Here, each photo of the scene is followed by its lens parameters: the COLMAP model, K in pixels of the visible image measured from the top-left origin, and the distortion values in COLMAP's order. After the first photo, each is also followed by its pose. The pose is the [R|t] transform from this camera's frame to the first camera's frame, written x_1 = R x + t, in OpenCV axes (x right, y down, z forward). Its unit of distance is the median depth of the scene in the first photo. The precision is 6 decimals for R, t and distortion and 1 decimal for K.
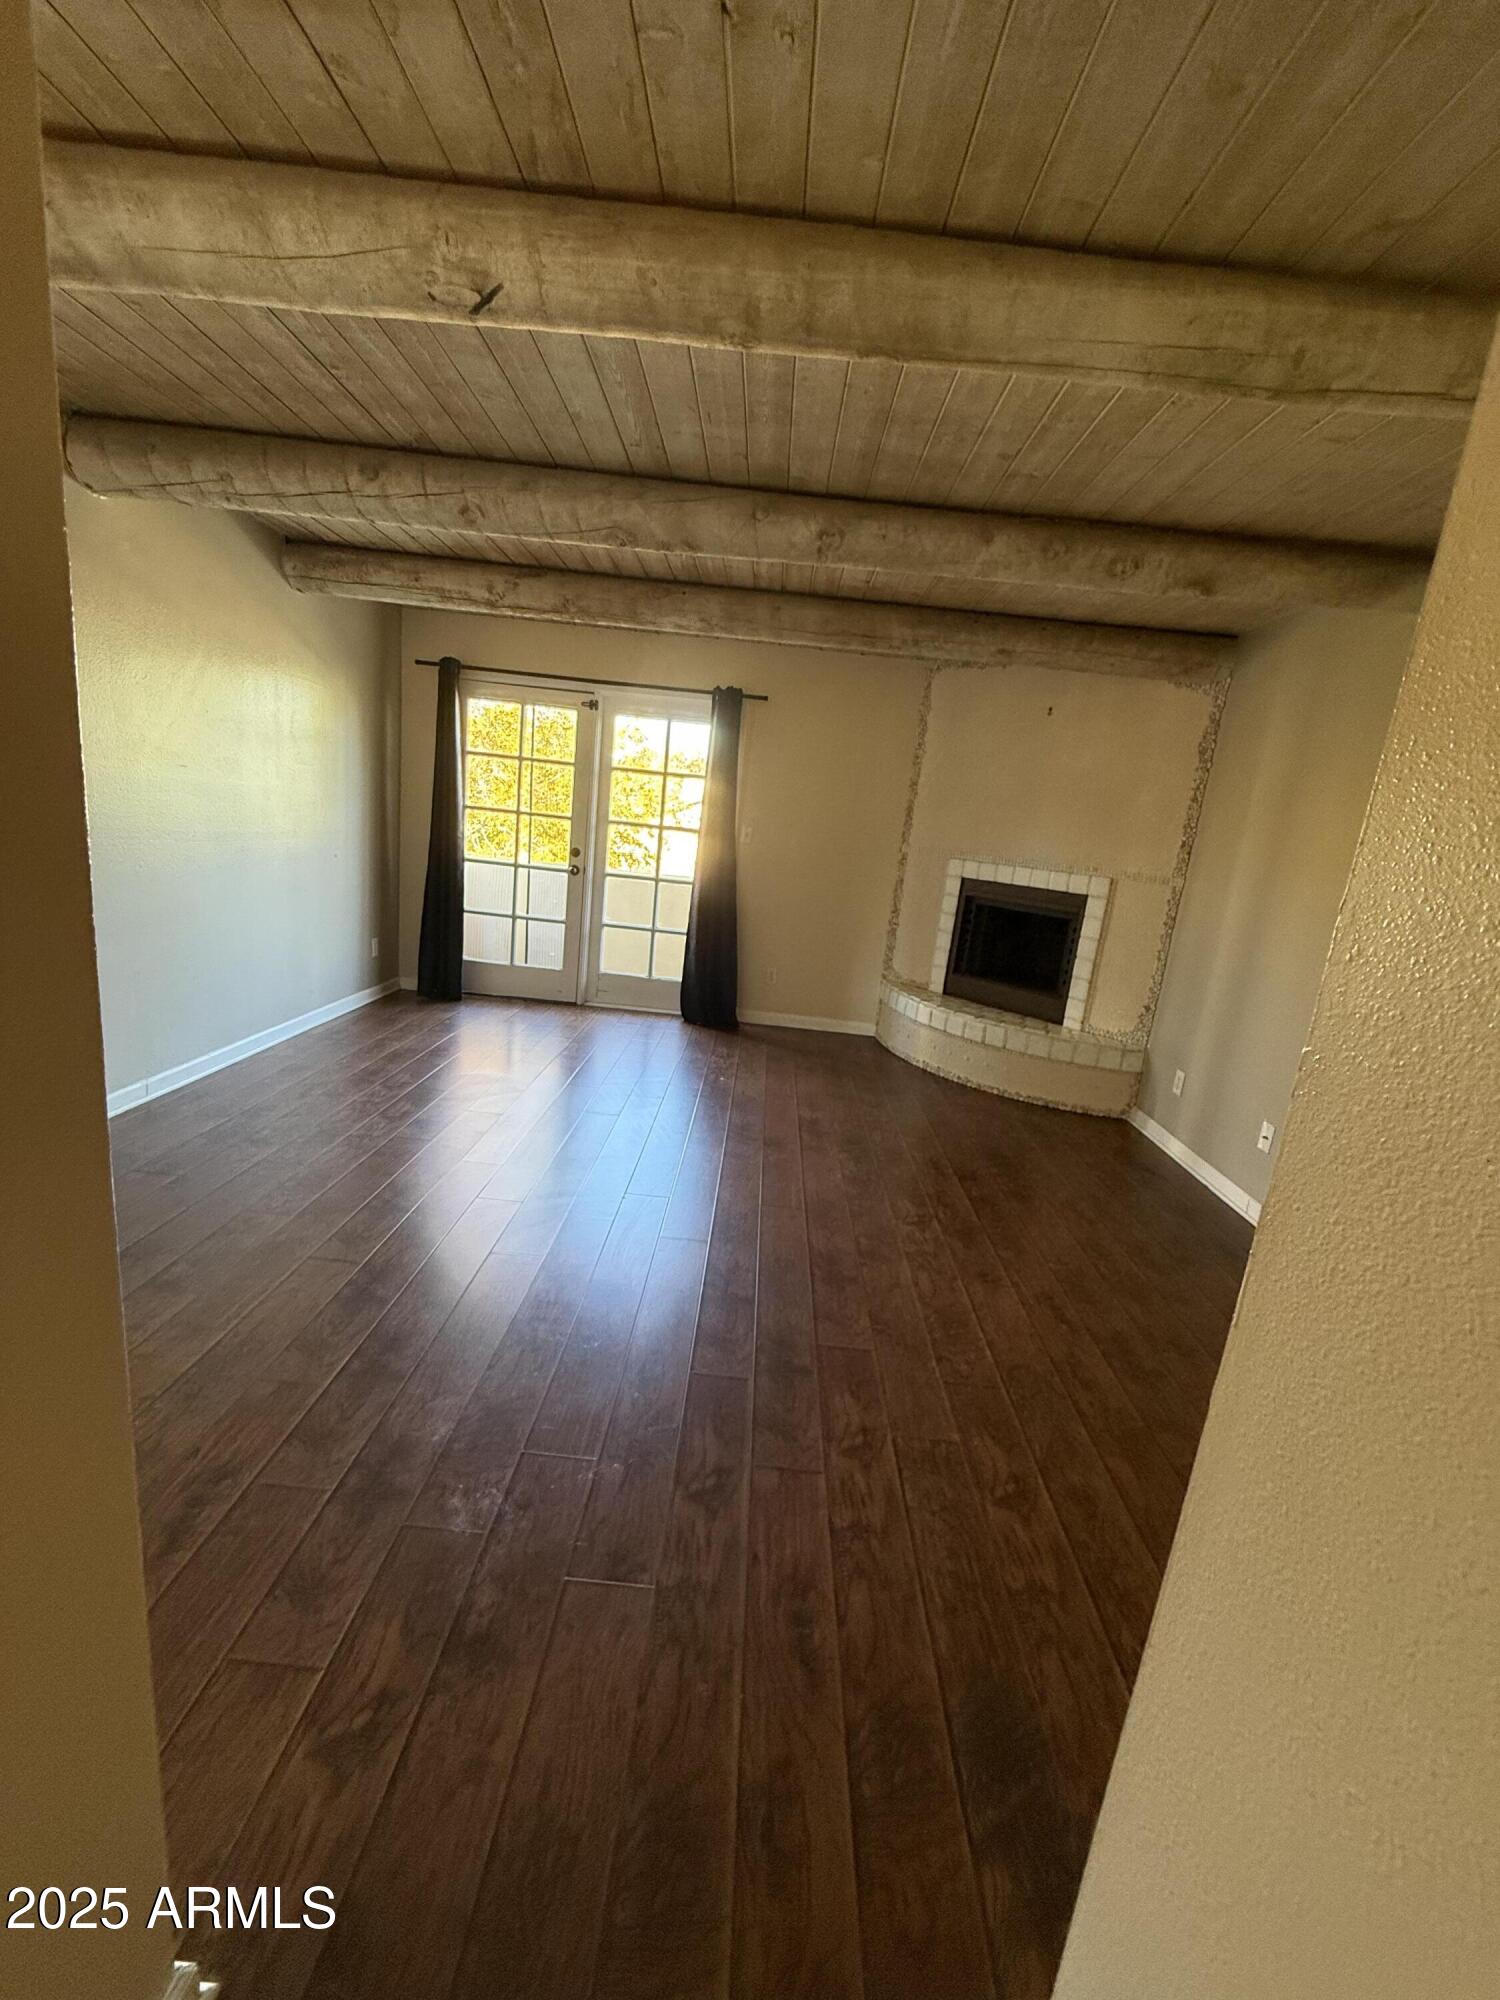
lens RADIAL K [[794.5, 0, 750.0], [0, 794.5, 1000.0], [0, 0, 1]] dist [-0.000648, 0.000036]
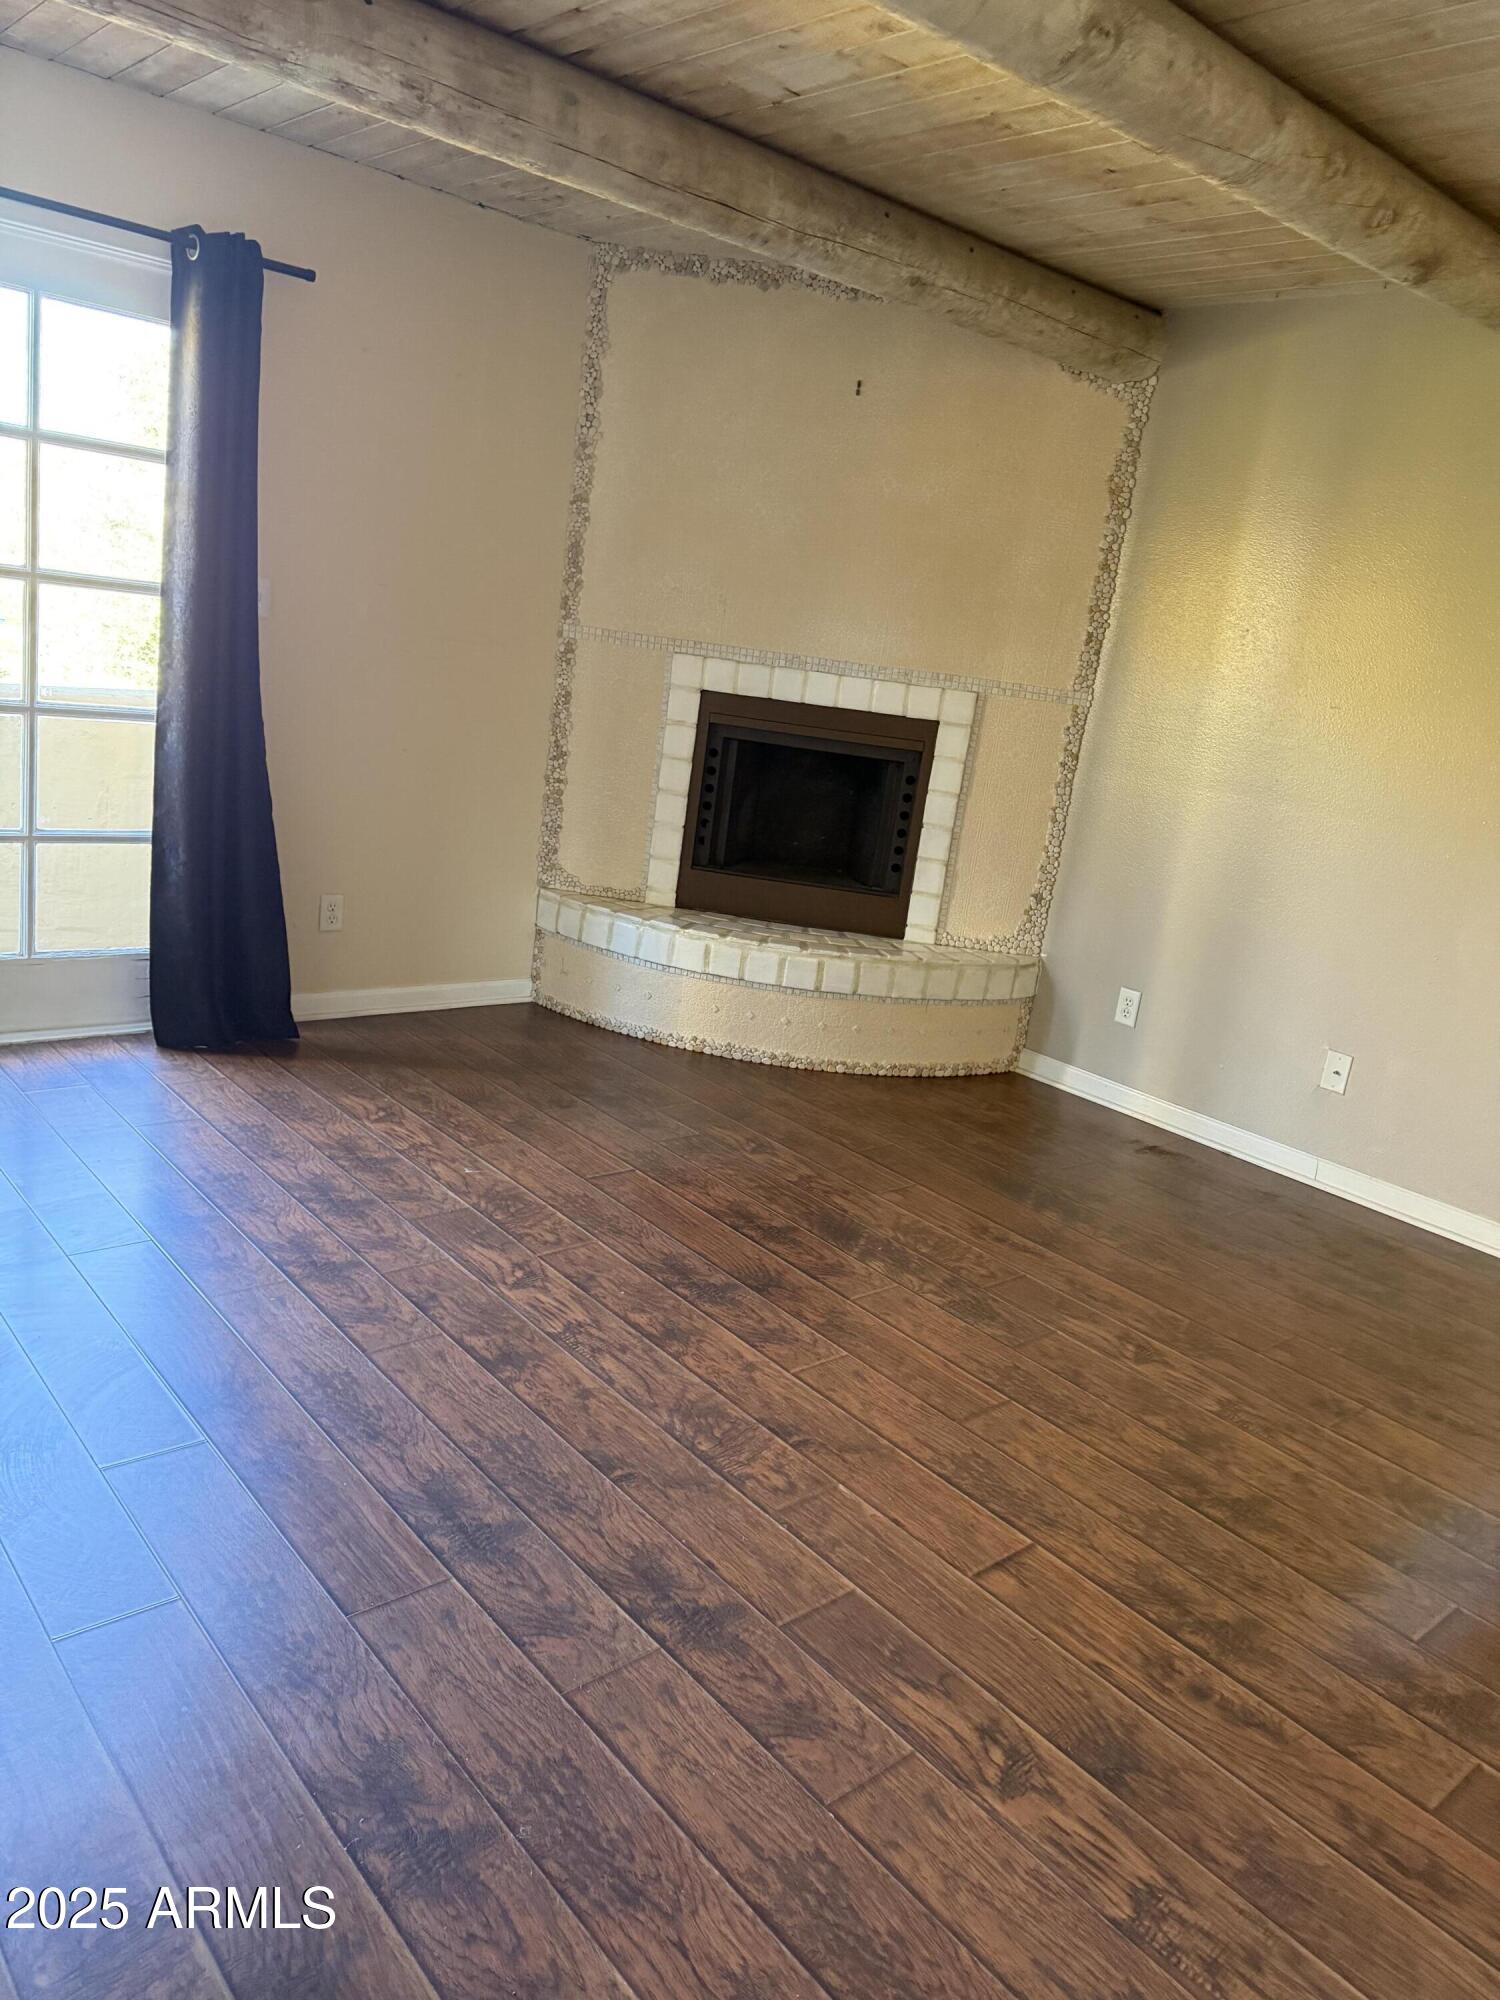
lens RADIAL K [[1402.5, 0, 750.0], [0, 1402.5, 1000.0], [0, 0, 1]] dist [0.073104, -0.077742]
pose [[0.745364, -0.178896, 0.642206, -0.400184], [0.099415, 0.982378, 0.158273, -0.105784], [-0.659203, -0.054127, 0.750014, 0.277312]]
